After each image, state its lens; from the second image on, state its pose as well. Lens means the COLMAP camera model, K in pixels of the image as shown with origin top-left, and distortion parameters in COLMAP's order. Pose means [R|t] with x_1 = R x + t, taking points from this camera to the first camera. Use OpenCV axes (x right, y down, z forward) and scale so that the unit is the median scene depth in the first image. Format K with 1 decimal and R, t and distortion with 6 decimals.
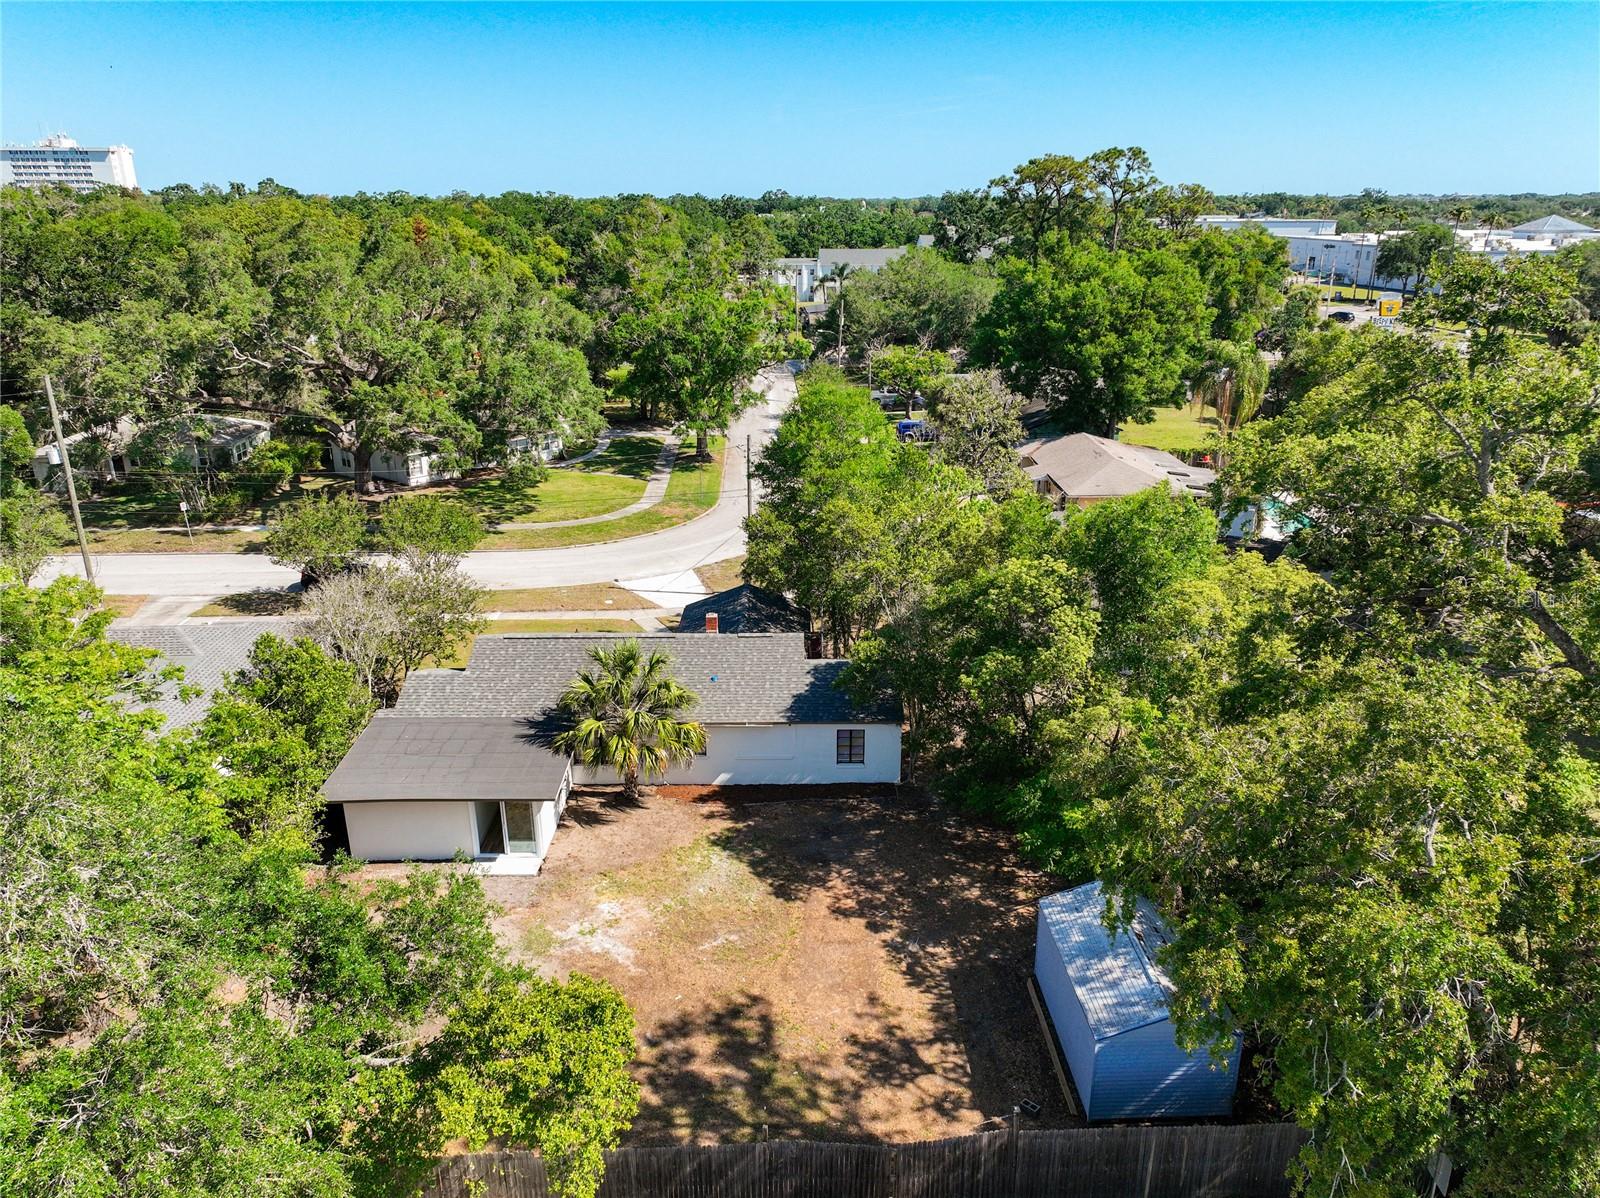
lens RADIAL K [[1094.4, 0, 807.2], [0, 1094.4, 532.1], [0, 0, 1]] dist [-0.003417, 0.001477]
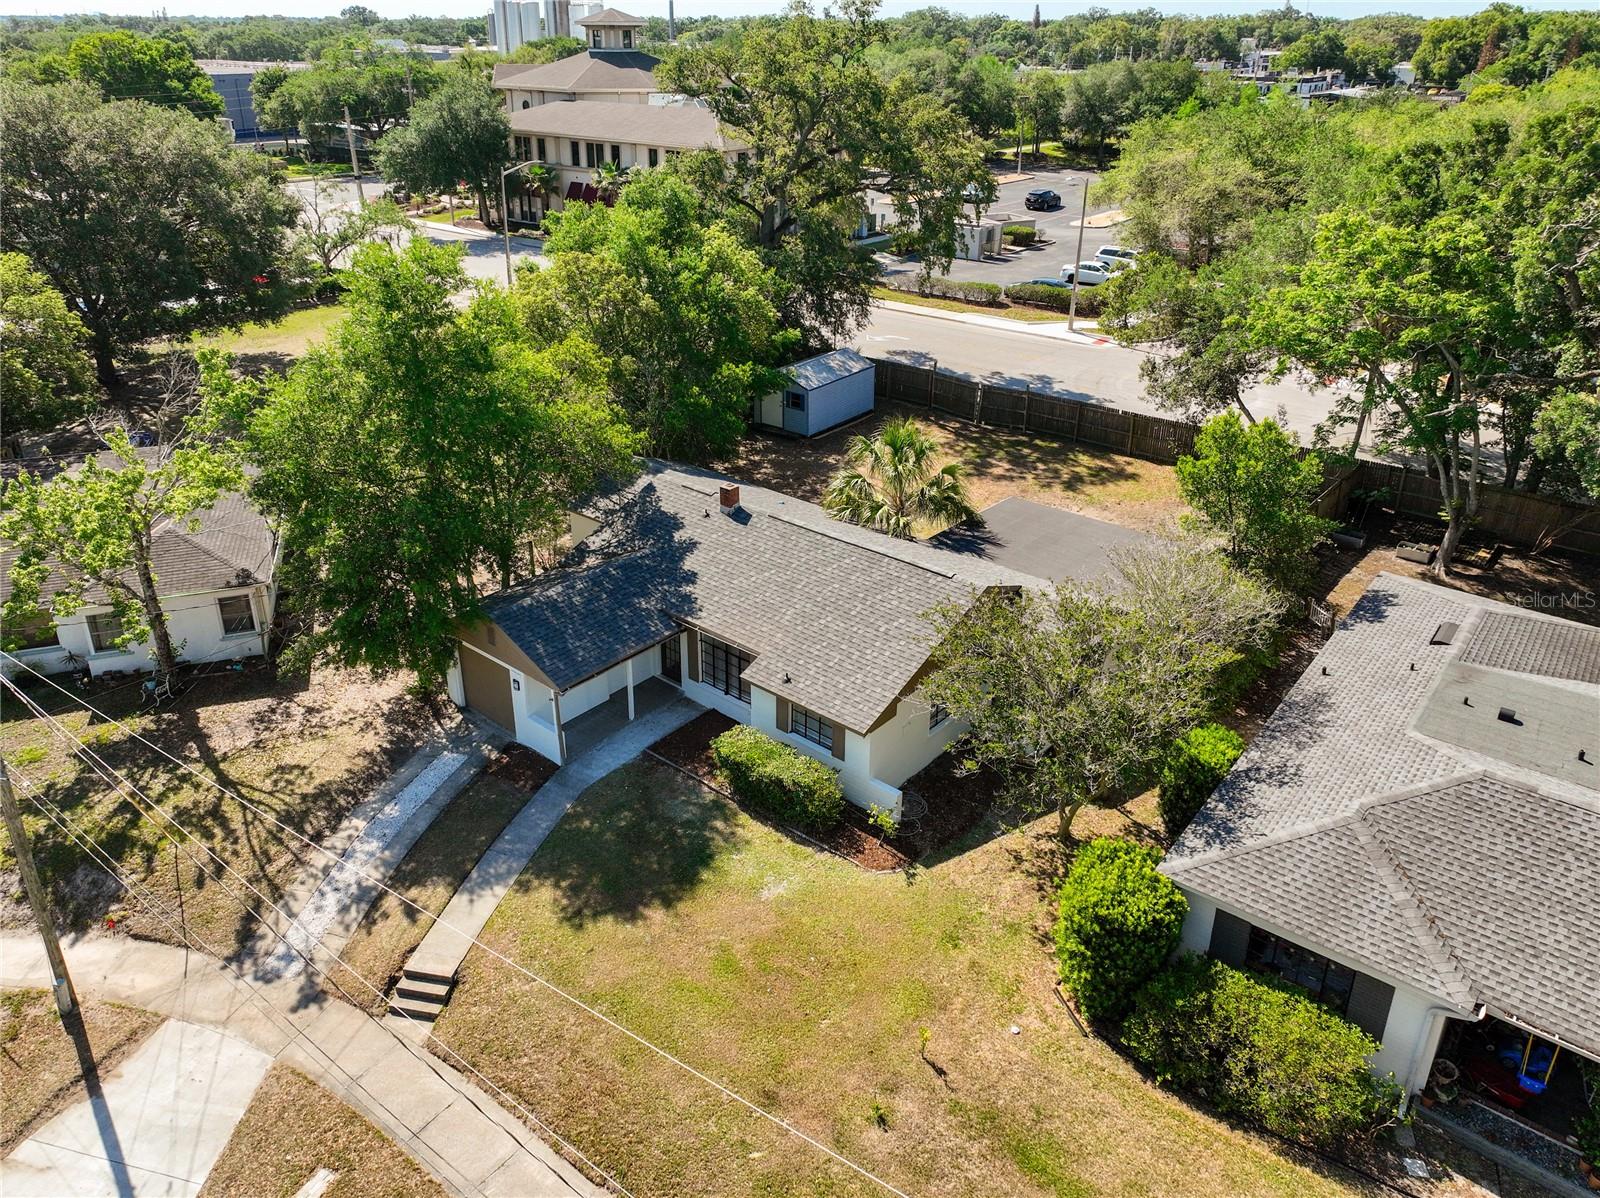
lens RADIAL K [[1149.8, 0, 800.0], [0, 1149.8, 599.0], [0, 0, 1]] dist [-0.000462, 0.013239]
pose [[-0.753374, -0.294707, 0.587856, -0.789960], [0.186171, 0.761791, 0.620495, -0.449291], [-0.630688, 0.576907, -0.519048, 1.806835]]
